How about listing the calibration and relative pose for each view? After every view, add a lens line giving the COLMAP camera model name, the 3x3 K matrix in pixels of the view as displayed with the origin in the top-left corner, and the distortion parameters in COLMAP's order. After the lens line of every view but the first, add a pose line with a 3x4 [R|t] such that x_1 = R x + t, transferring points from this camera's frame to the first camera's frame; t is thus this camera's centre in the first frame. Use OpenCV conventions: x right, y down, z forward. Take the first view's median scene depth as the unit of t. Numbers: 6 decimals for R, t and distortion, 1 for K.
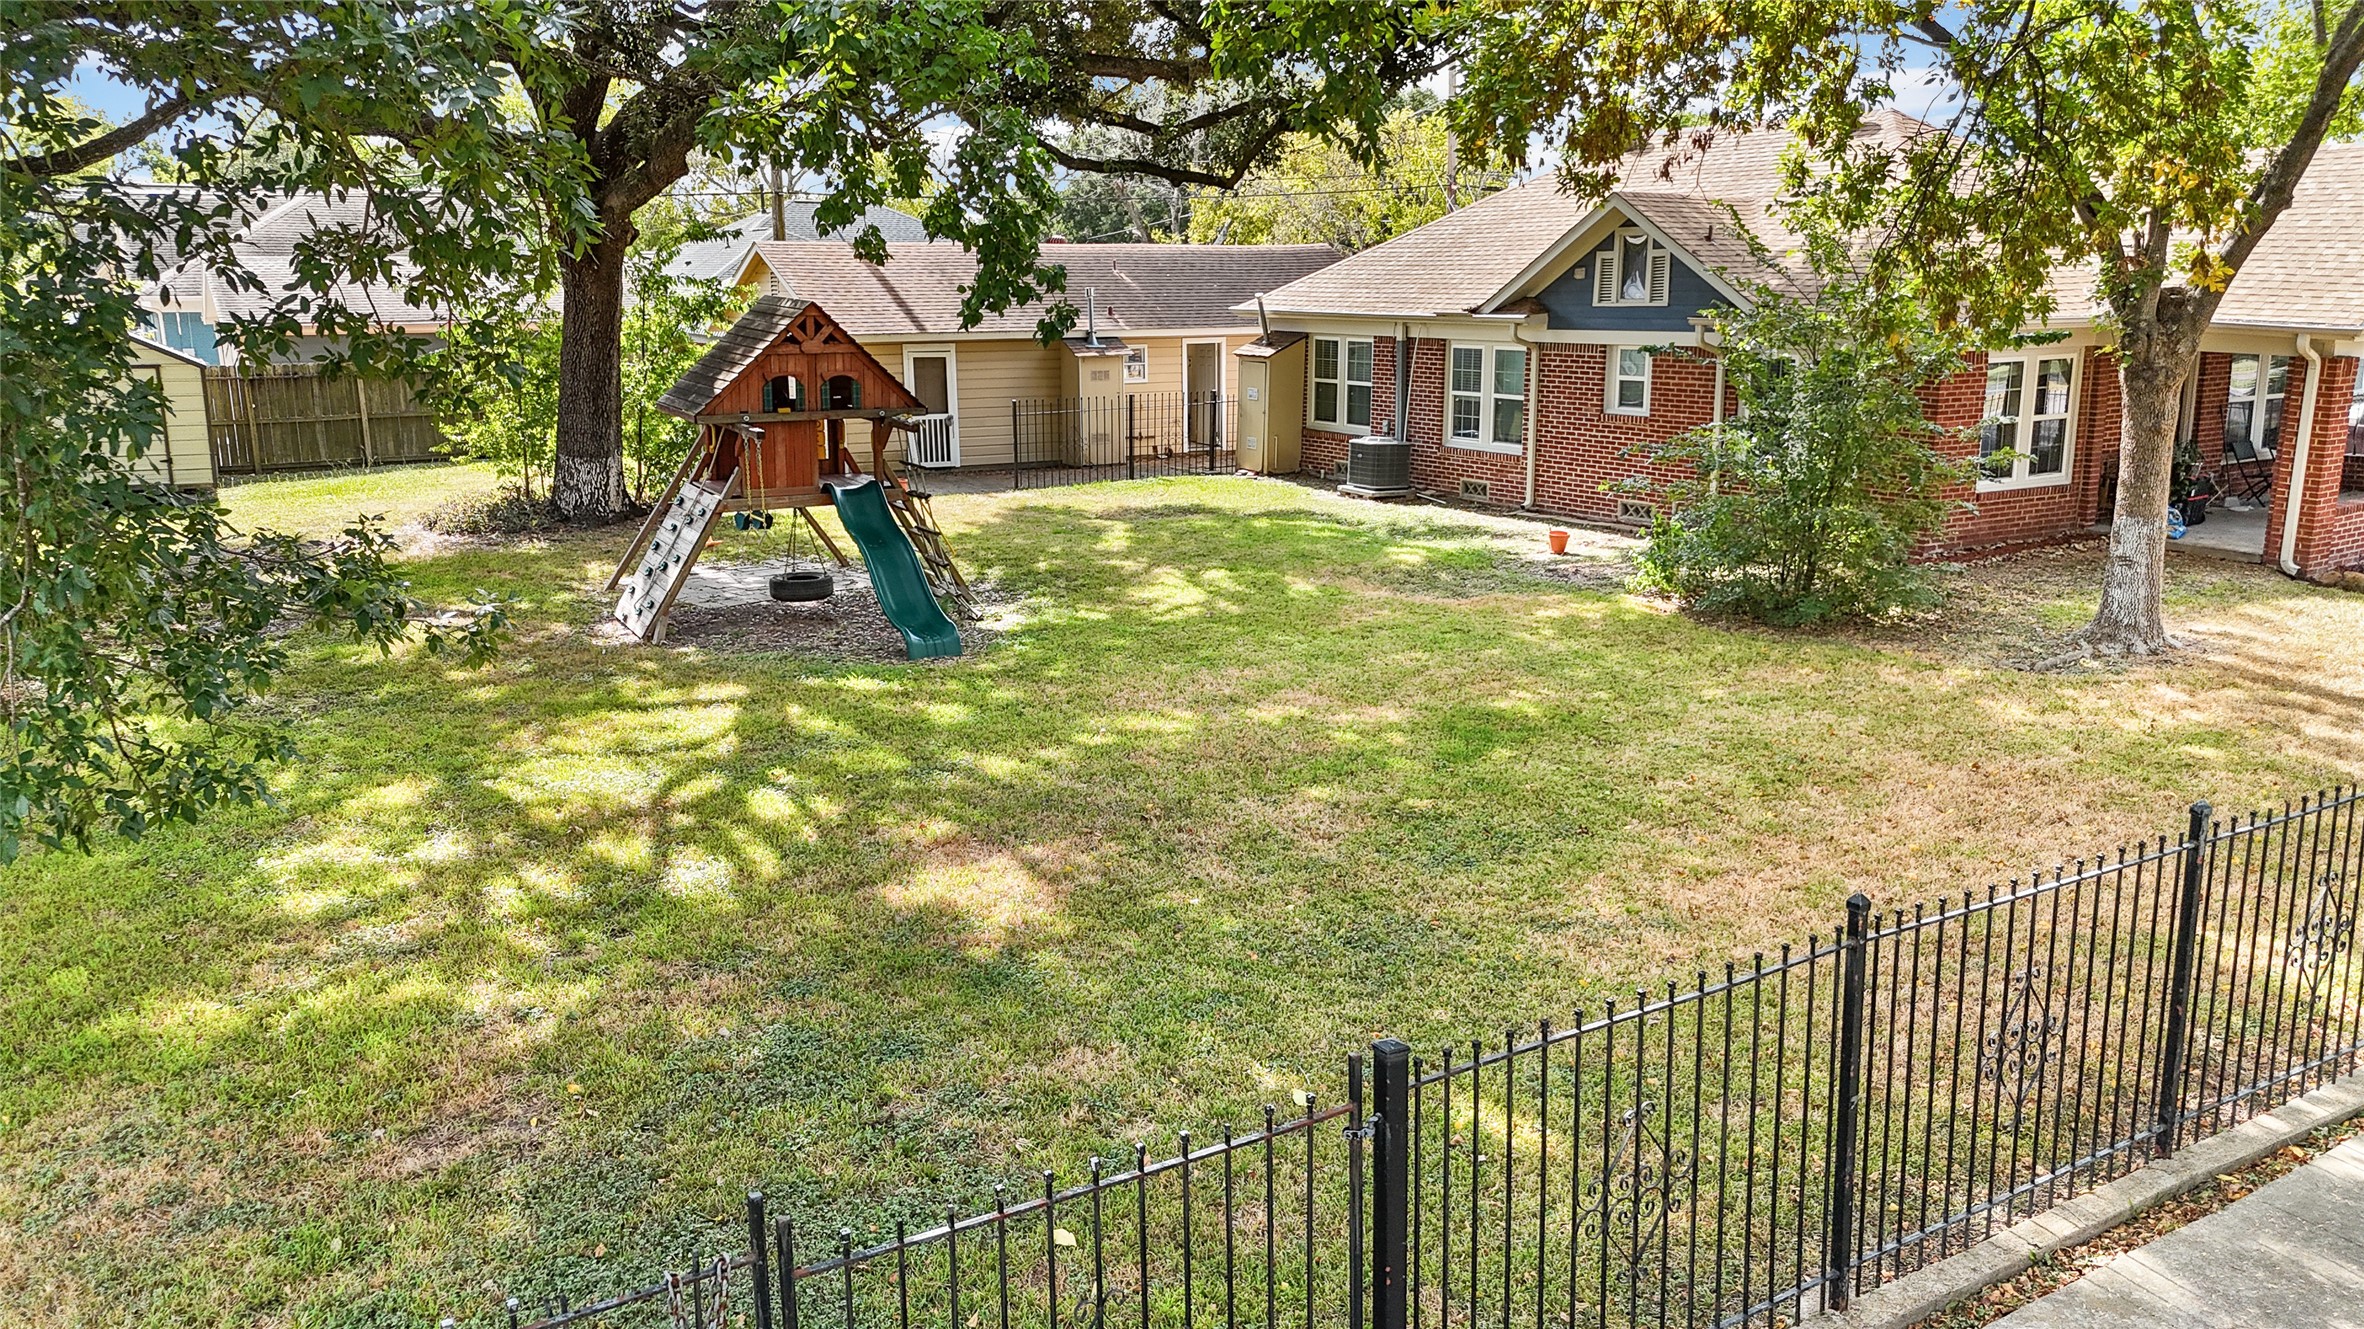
lens RADIAL K [[1746.5, 0, 1169.0], [0, 1746.5, 654.8], [0, 0, 1]] dist [0.006878, -0.004189]
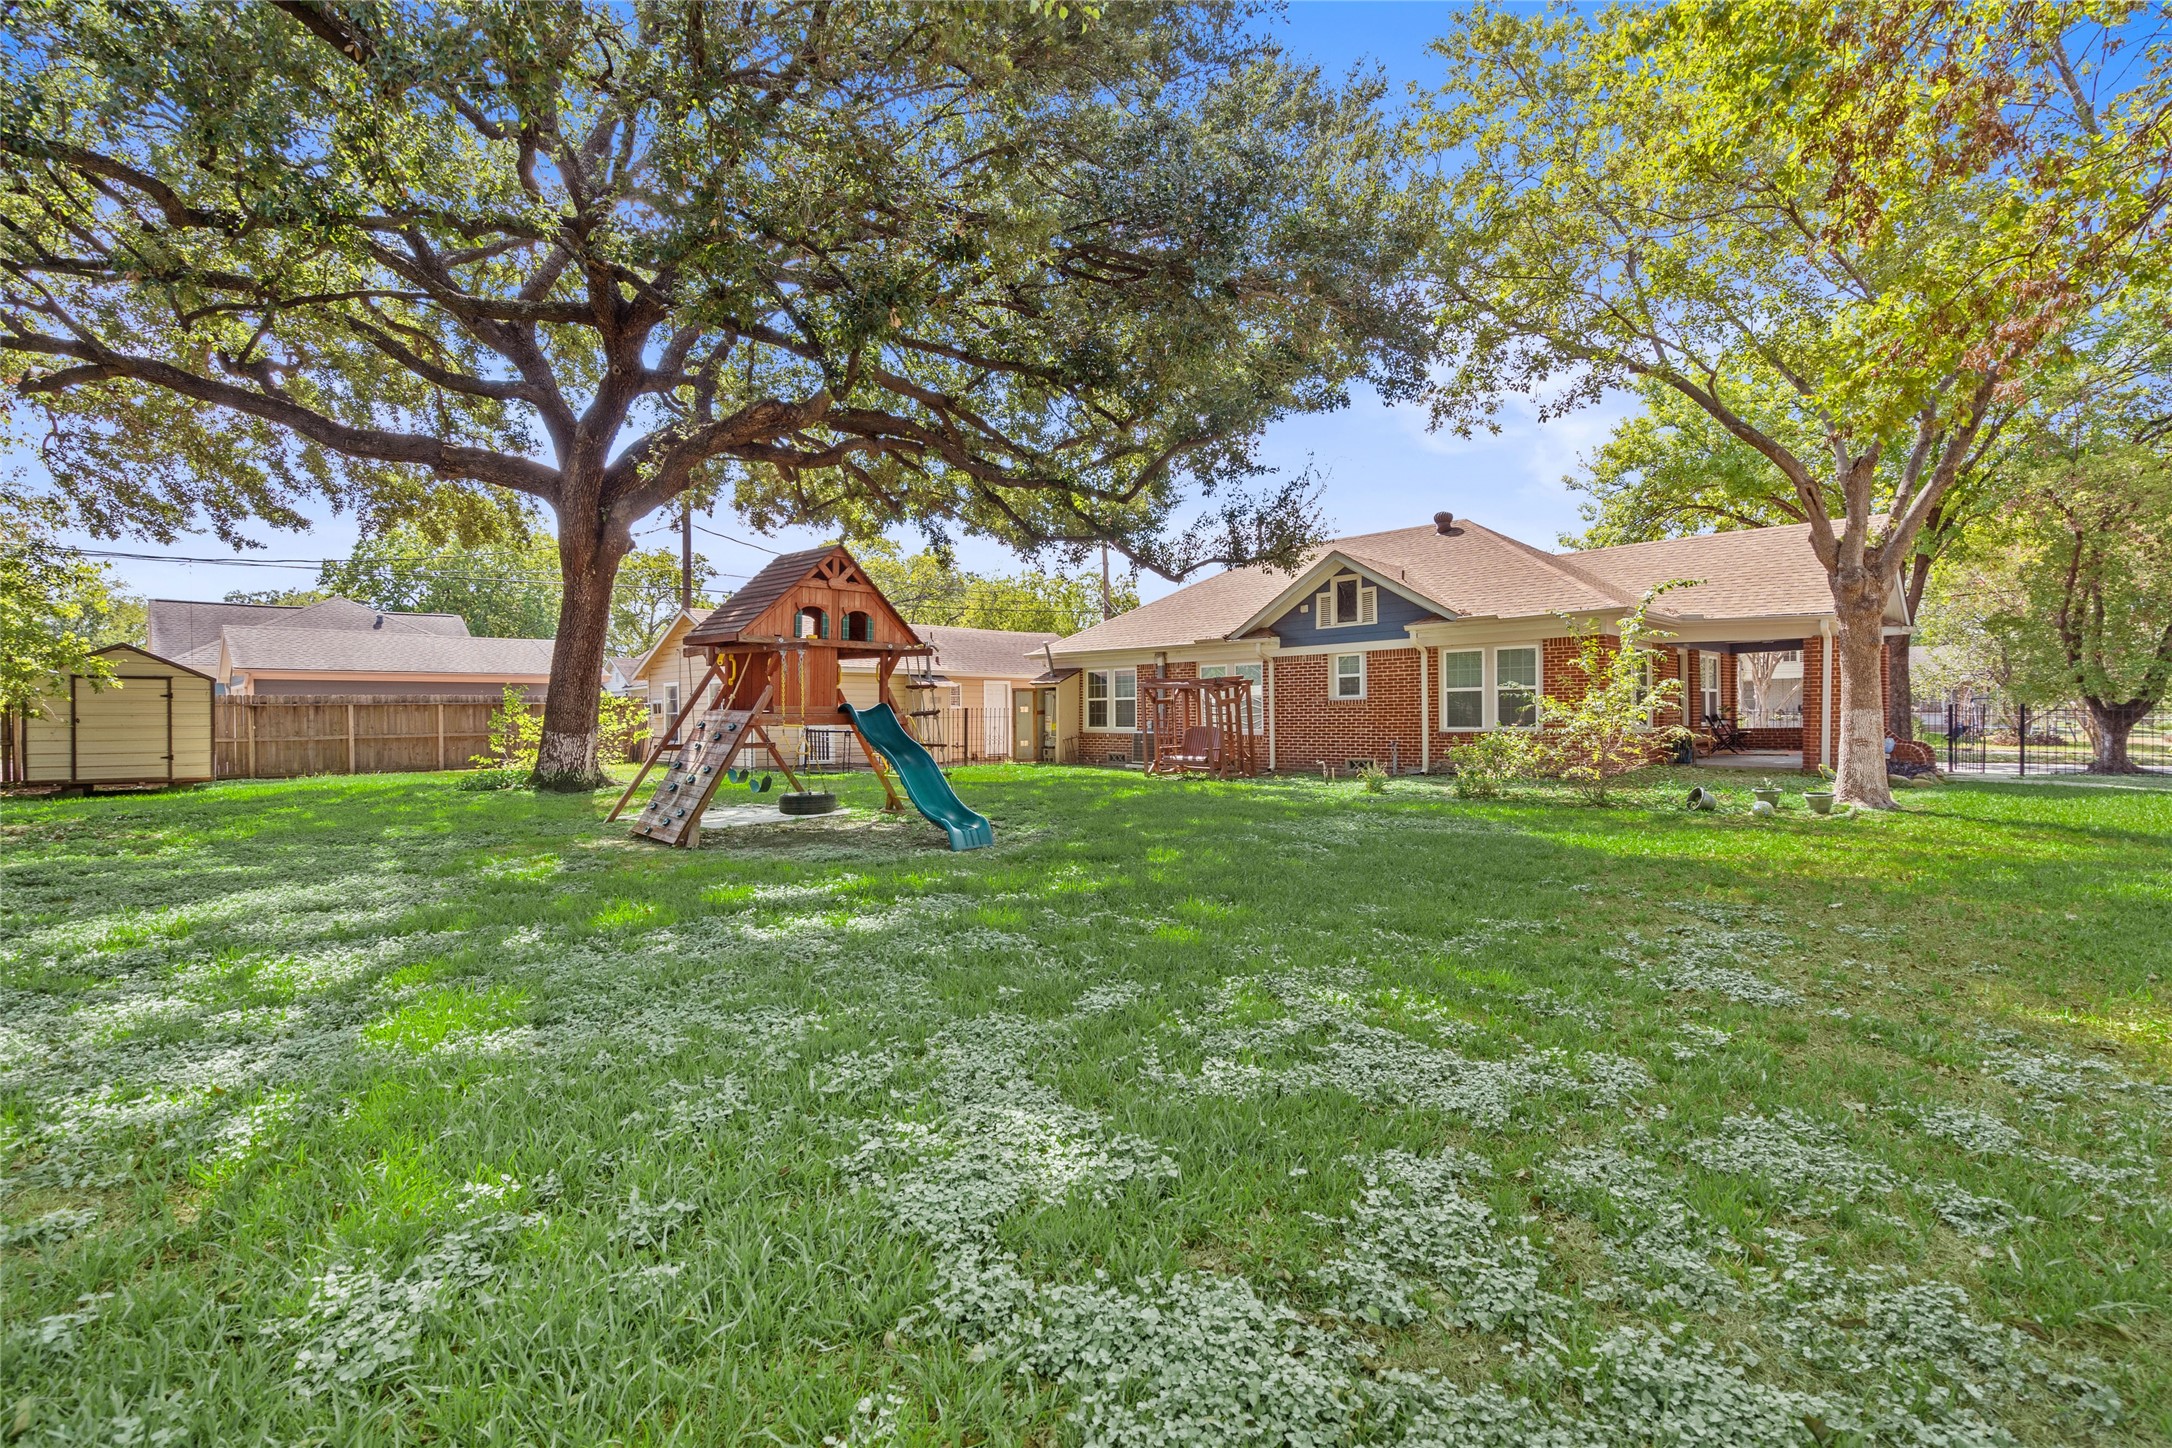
lens RADIAL K [[993.2, 0, 1084.3], [0, 993.2, 717.5], [0, 0, 1]] dist [-0.003294, 0.000779]
pose [[0.974970, 0.000578, 0.222336, -0.135118], [0.045837, 0.977992, -0.203545, 0.035404], [-0.217561, 0.208641, 0.953486, 0.255244]]
